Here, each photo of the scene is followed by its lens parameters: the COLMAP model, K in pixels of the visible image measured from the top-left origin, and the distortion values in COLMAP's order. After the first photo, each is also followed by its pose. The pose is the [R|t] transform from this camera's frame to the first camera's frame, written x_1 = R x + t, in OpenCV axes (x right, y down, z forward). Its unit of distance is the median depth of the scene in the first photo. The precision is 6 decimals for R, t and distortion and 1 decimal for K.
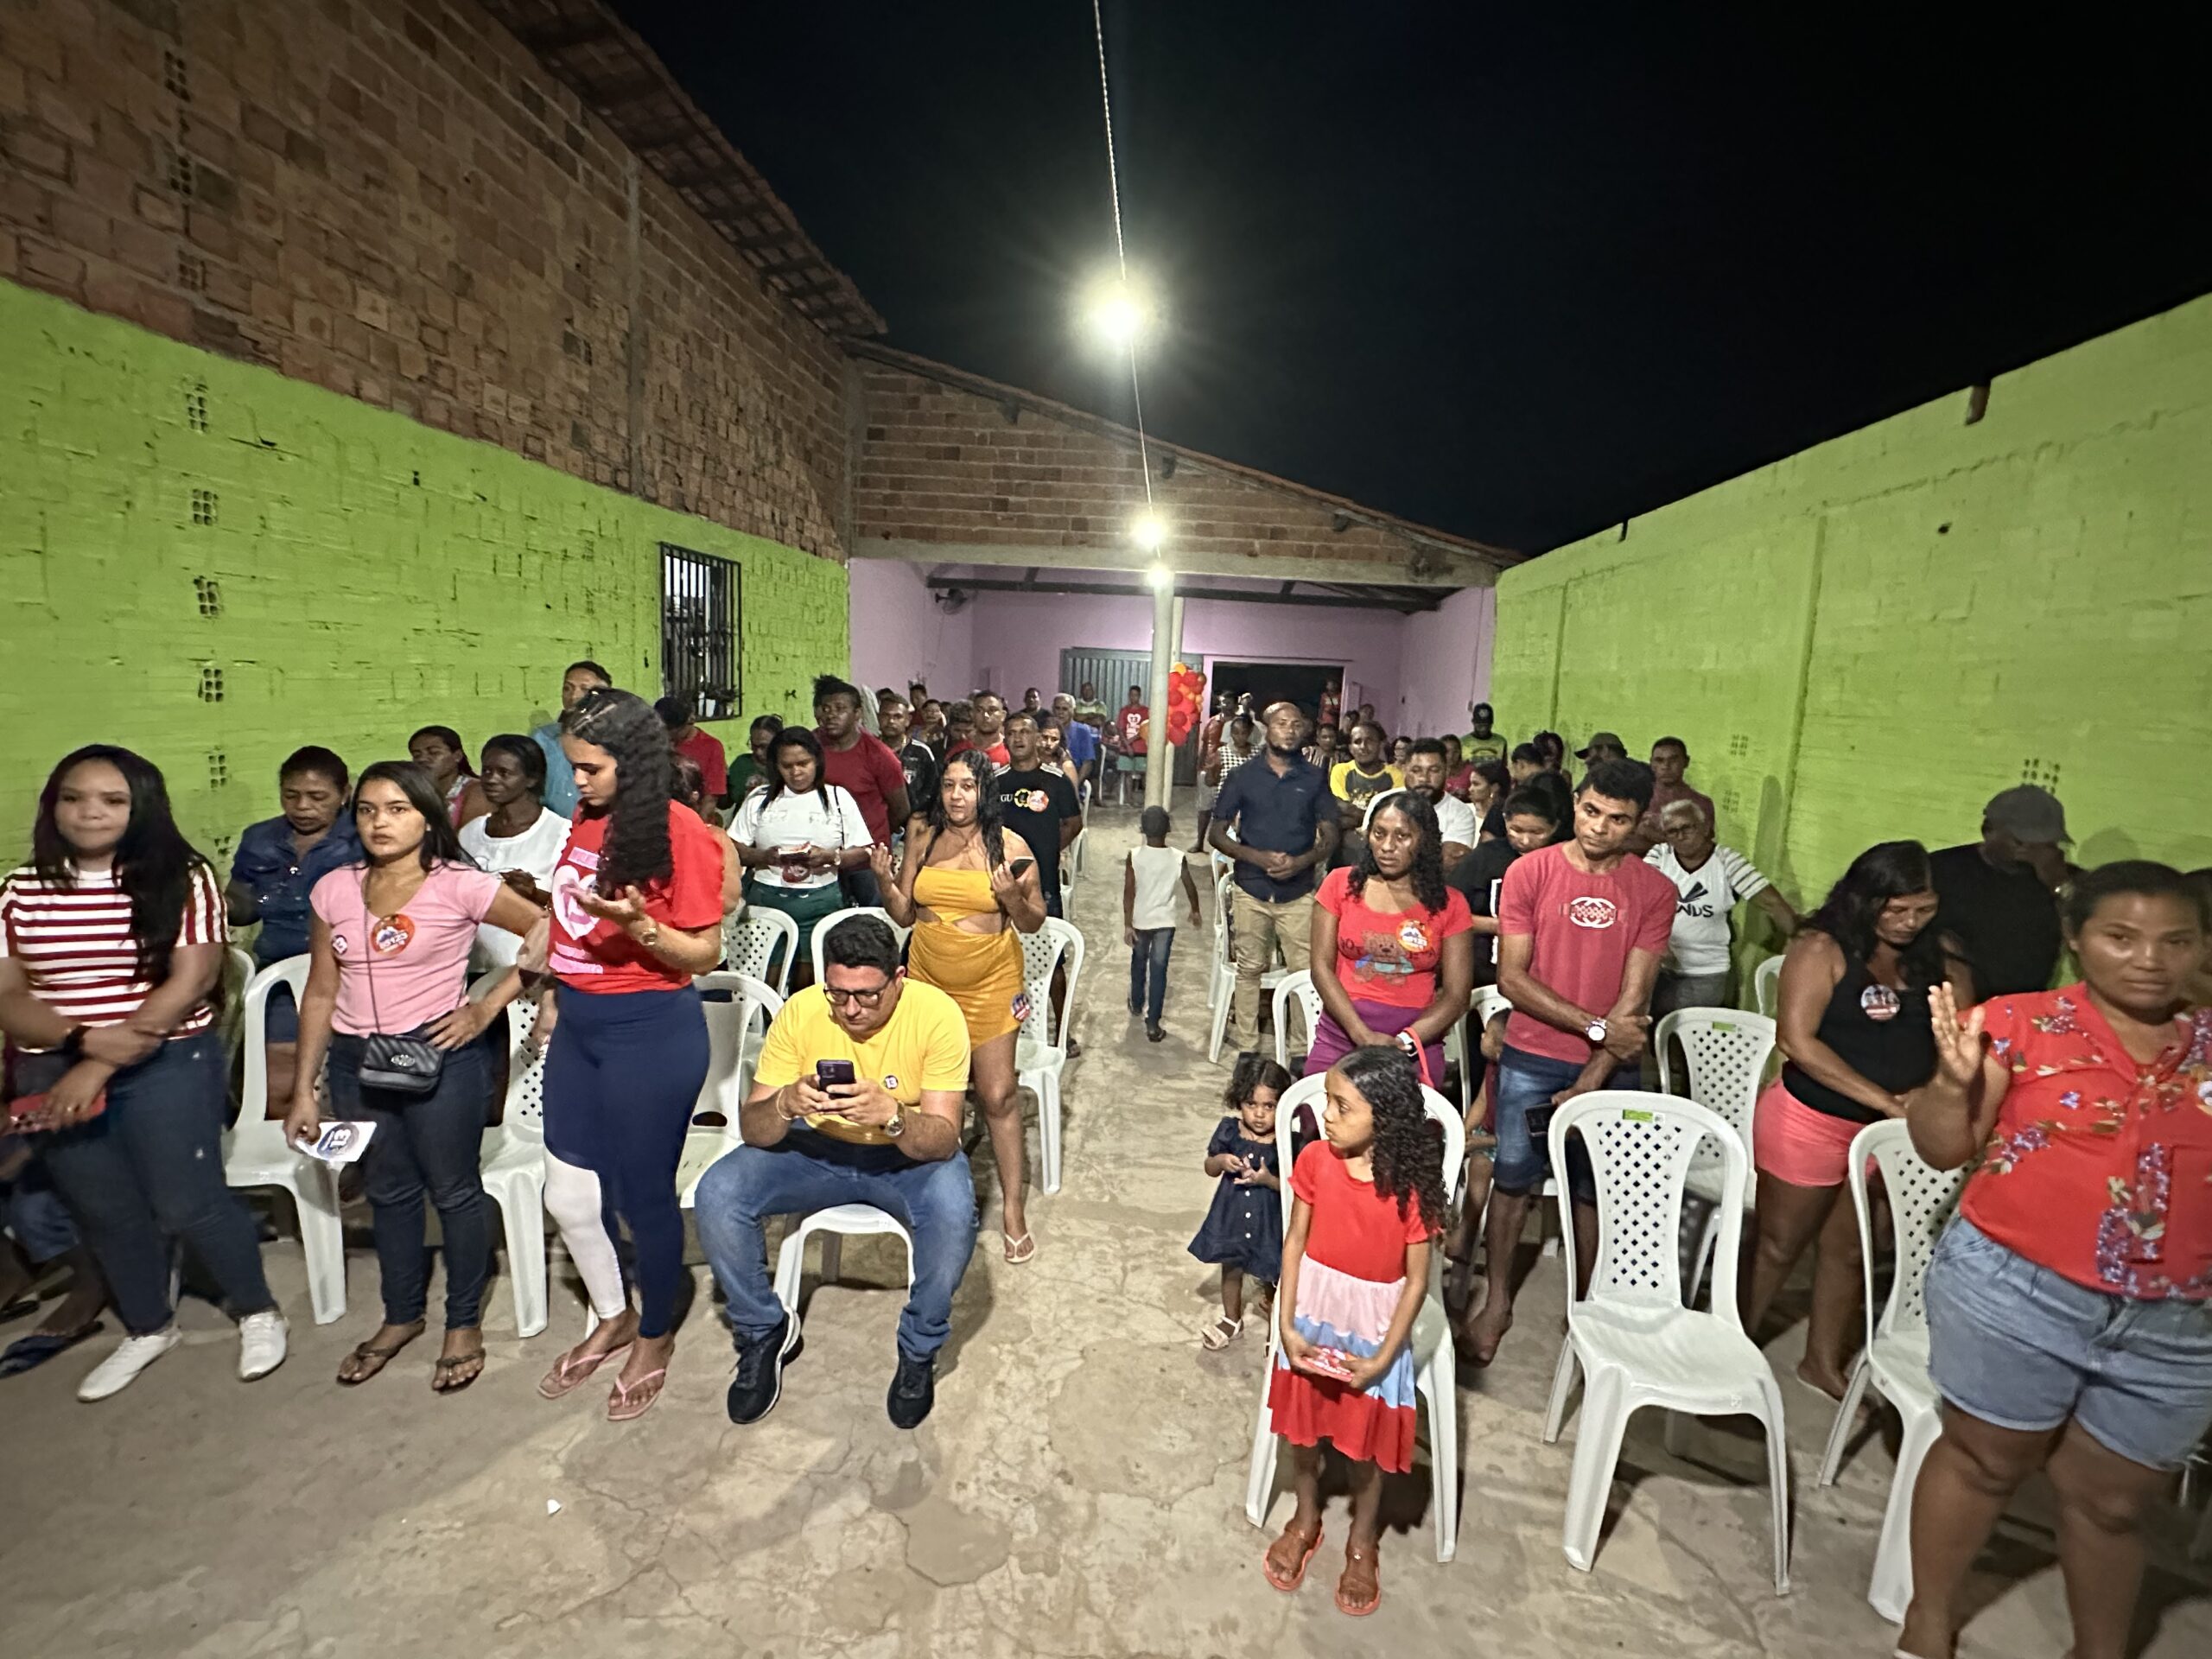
lens RADIAL K [[1069.3, 0, 982.0], [0, 1069.3, 828.9], [0, 0, 1]] dist [-0.003494, -0.000095]
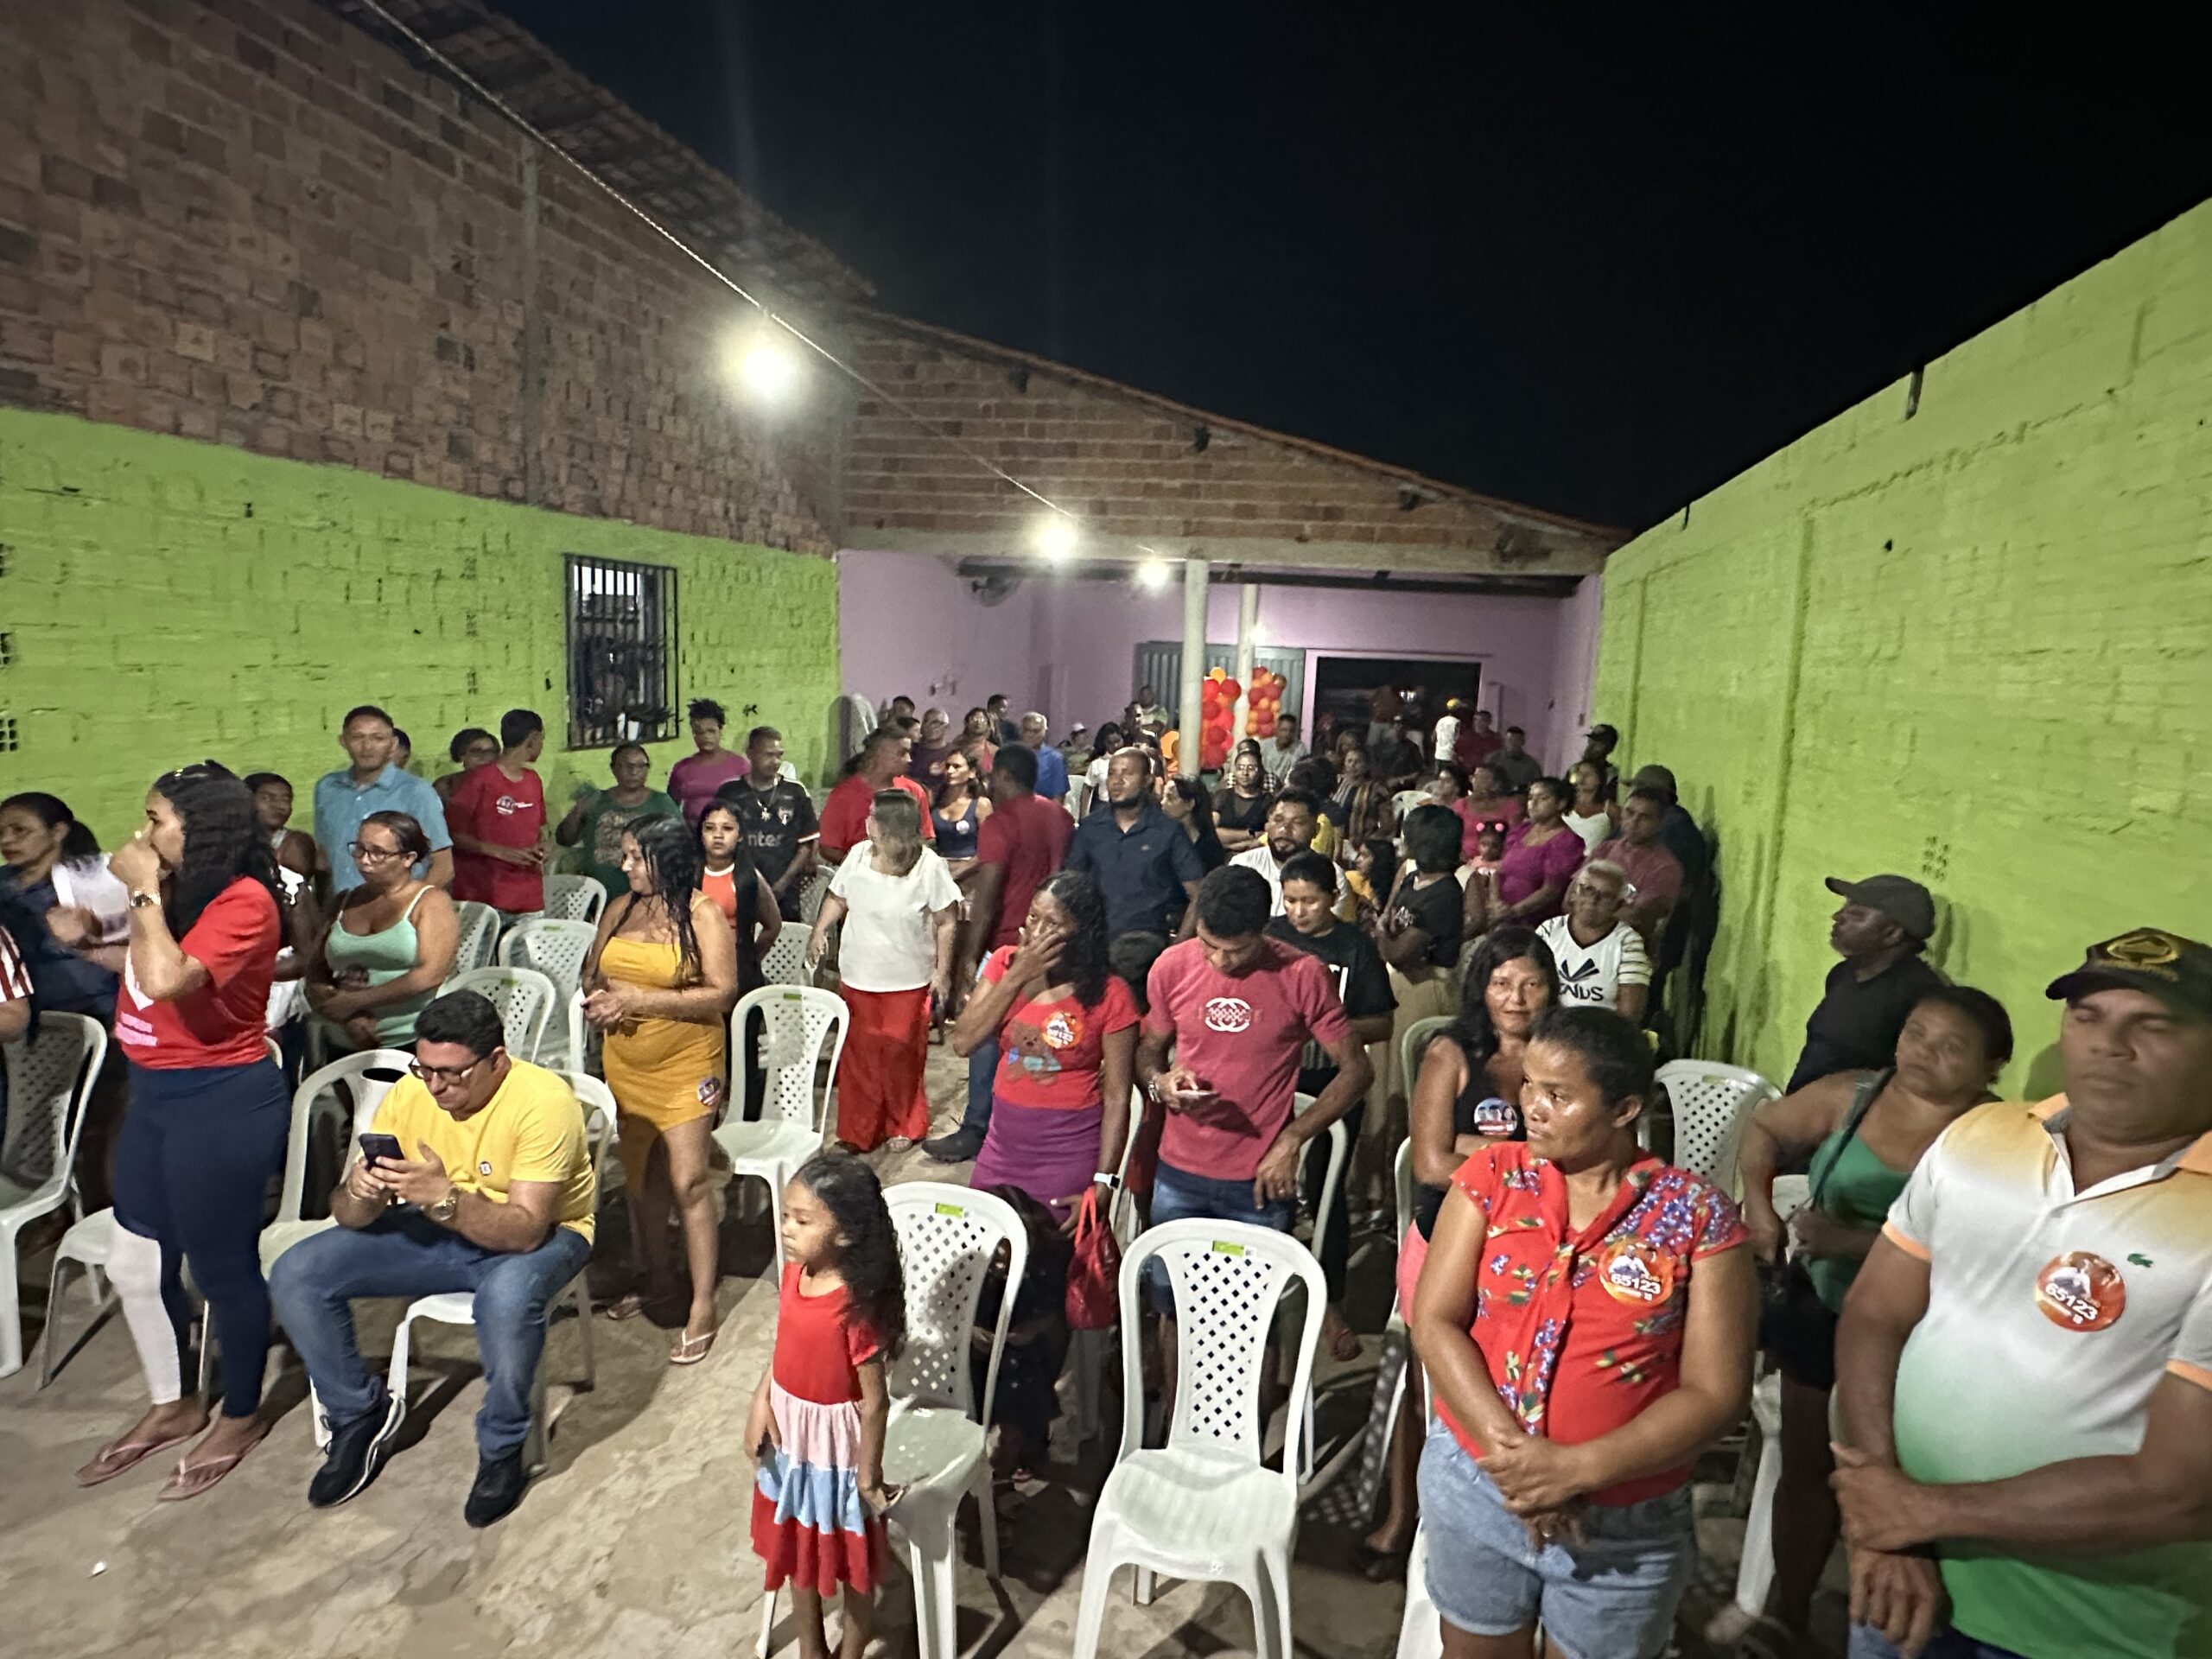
lens RADIAL K [[1280.2, 0, 954.1], [0, 1280.2, 829.5], [0, 0, 1]] dist [-0.001511, -0.002414]
pose [[0.990357, 0.011000, -0.138102, 0.244413], [-0.012384, 0.999881, -0.009167, -0.033785], [0.137985, 0.010789, 0.990376, -0.050454]]
